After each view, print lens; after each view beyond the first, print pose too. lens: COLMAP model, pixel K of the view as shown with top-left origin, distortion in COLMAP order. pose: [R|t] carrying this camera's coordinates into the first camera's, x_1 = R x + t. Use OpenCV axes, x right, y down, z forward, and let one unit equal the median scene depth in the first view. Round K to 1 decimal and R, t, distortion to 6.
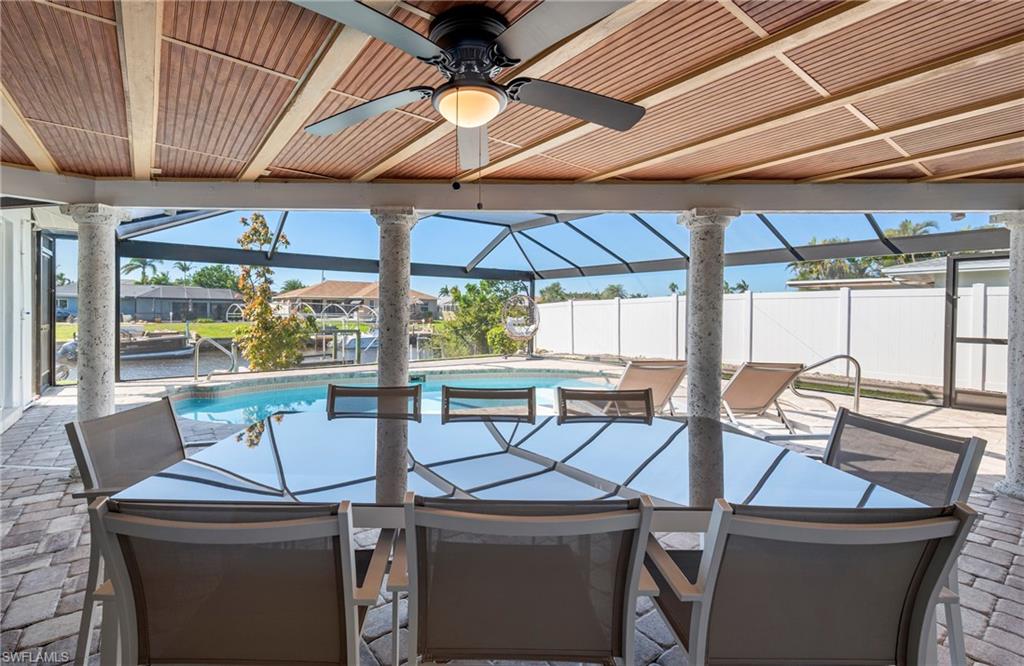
lens RADIAL K [[422.1, 0, 504.3], [0, 422.1, 317.8], [0, 0, 1]] dist [-0.009936, -0.000451]
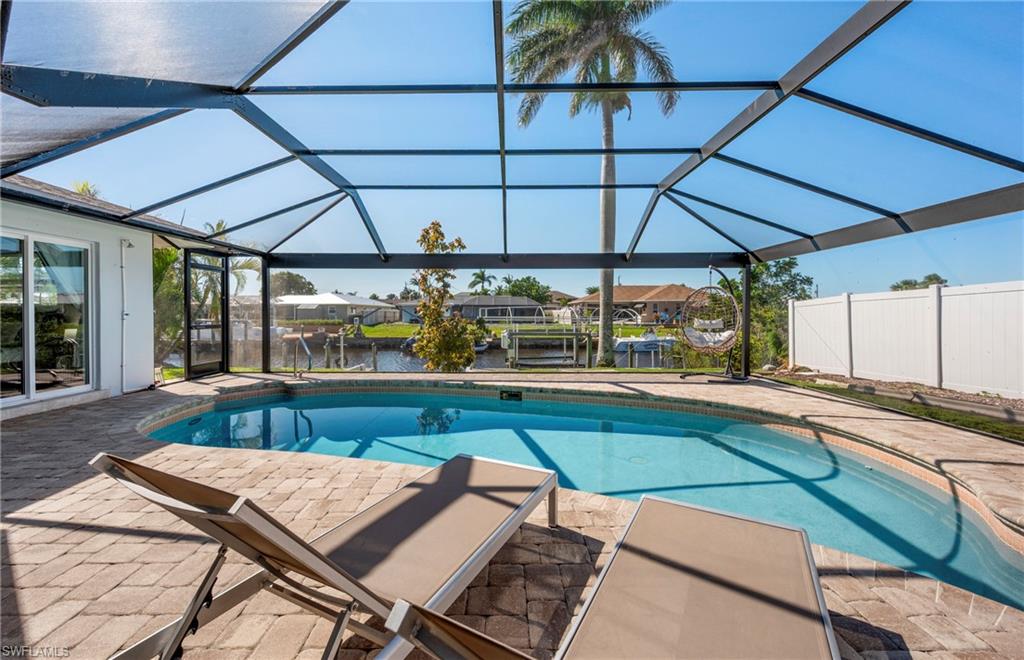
lens RADIAL K [[422.1, 0, 509.7], [0, 422.1, 321.2], [0, 0, 1]] dist [-0.009936, -0.000451]
pose [[0.797168, 0.001568, -0.603755, 0.187025], [-0.001581, 0.999999, 0.000509, 0.002175], [0.603755, 0.000549, 0.797170, 0.247513]]
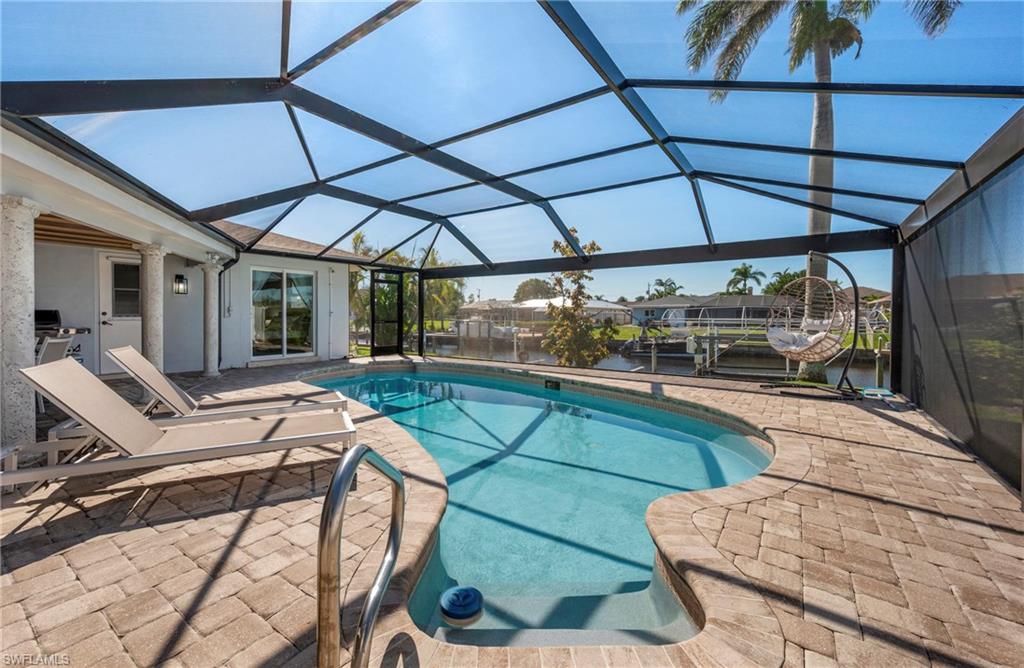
lens RADIAL K [[422.1, 0, 472.9], [0, 422.1, 322.4], [0, 0, 1]] dist [-0.009936, -0.000451]
pose [[0.285675, 0.005884, -0.958308, 0.397726], [-0.013723, 0.999904, 0.002049, 0.008683], [0.958228, 0.012565, 0.285728, 0.392935]]
